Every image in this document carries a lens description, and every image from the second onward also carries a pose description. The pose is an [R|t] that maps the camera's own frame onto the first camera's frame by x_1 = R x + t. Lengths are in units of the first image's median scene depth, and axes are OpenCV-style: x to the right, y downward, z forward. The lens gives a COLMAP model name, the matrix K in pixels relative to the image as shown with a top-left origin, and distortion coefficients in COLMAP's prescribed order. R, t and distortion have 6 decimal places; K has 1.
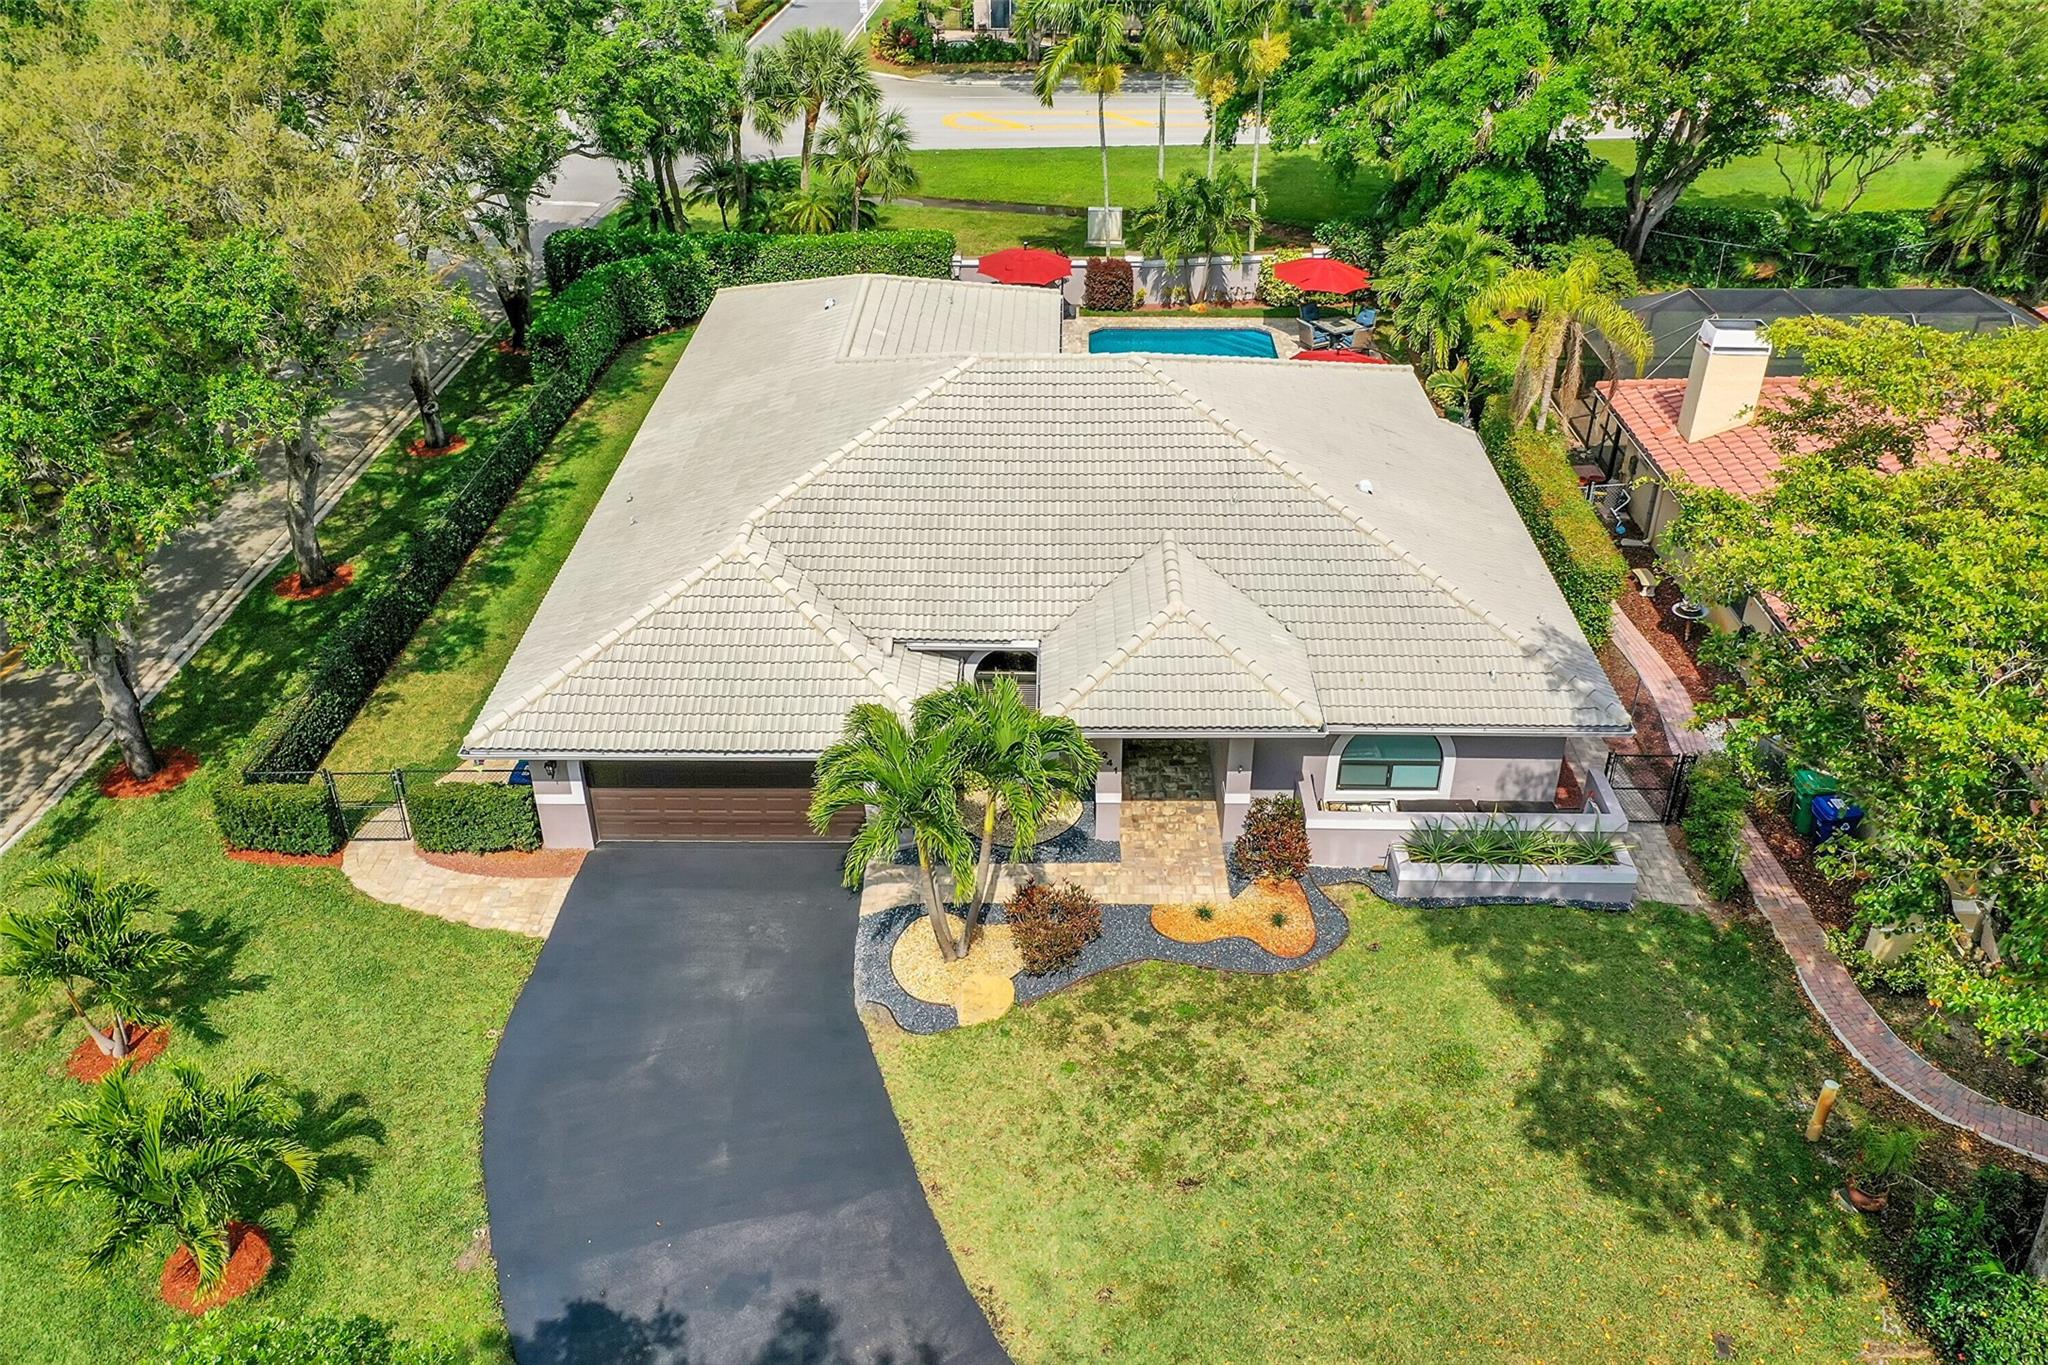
lens RADIAL K [[1643.7, 0, 1025.3], [0, 1643.7, 685.5], [0, 0, 1]] dist [0.082640, 0.002693]
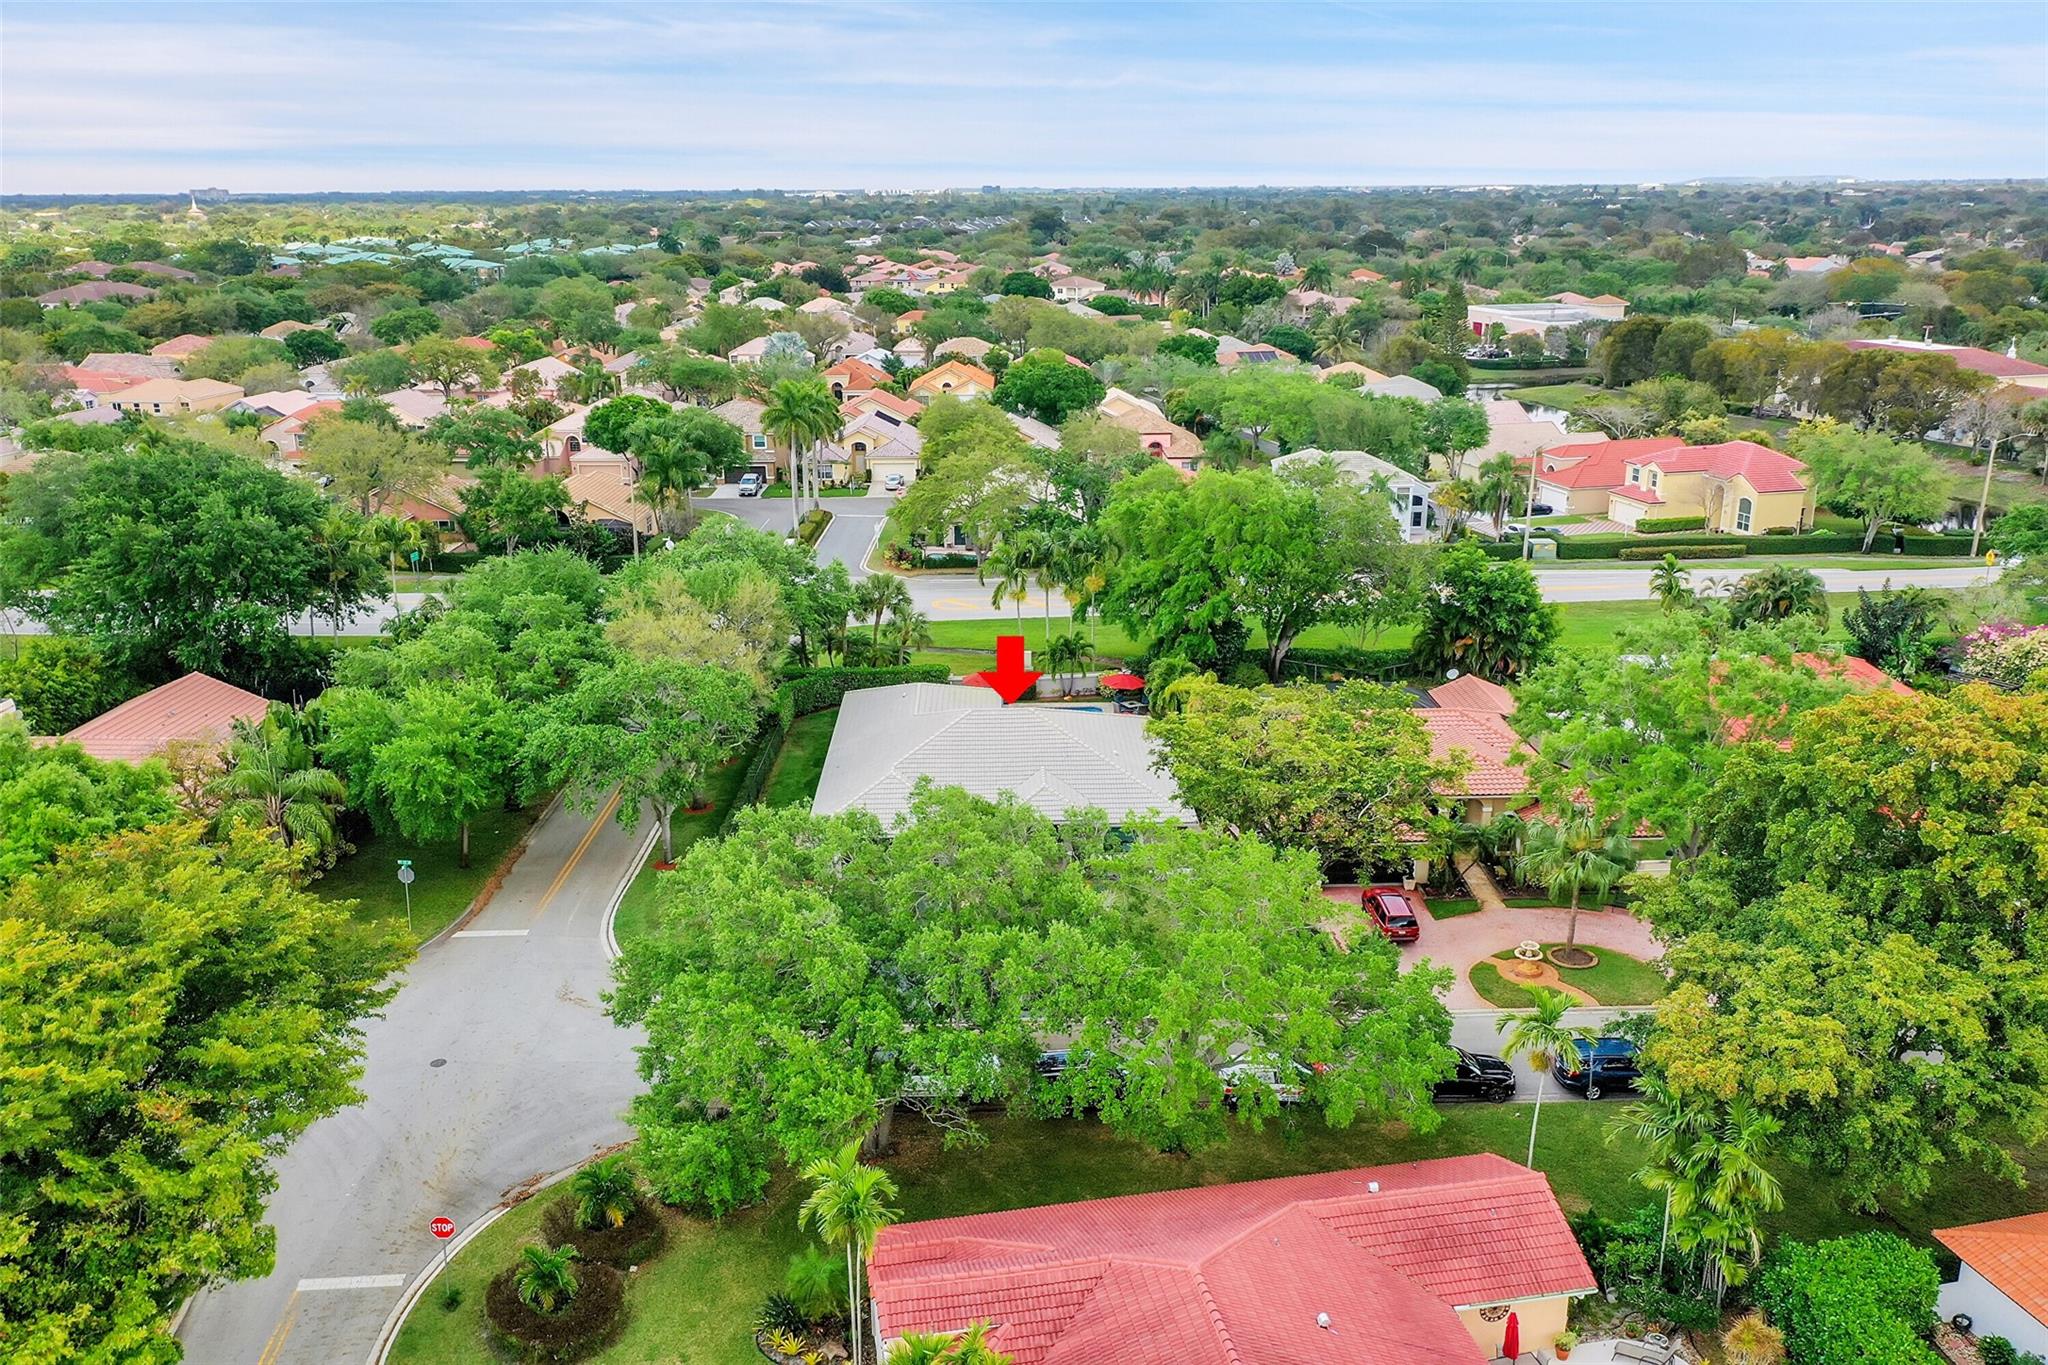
lens RADIAL K [[1643.7, 0, 1024.1], [0, 1643.7, 680.8], [0, 0, 1]] dist [0.082640, 0.002693]
pose [[0.999164, -0.020638, 0.035278, -0.022577], [0.028877, 0.967295, -0.252004, 0.267301], [-0.028923, 0.252812, 0.967083, -0.988430]]
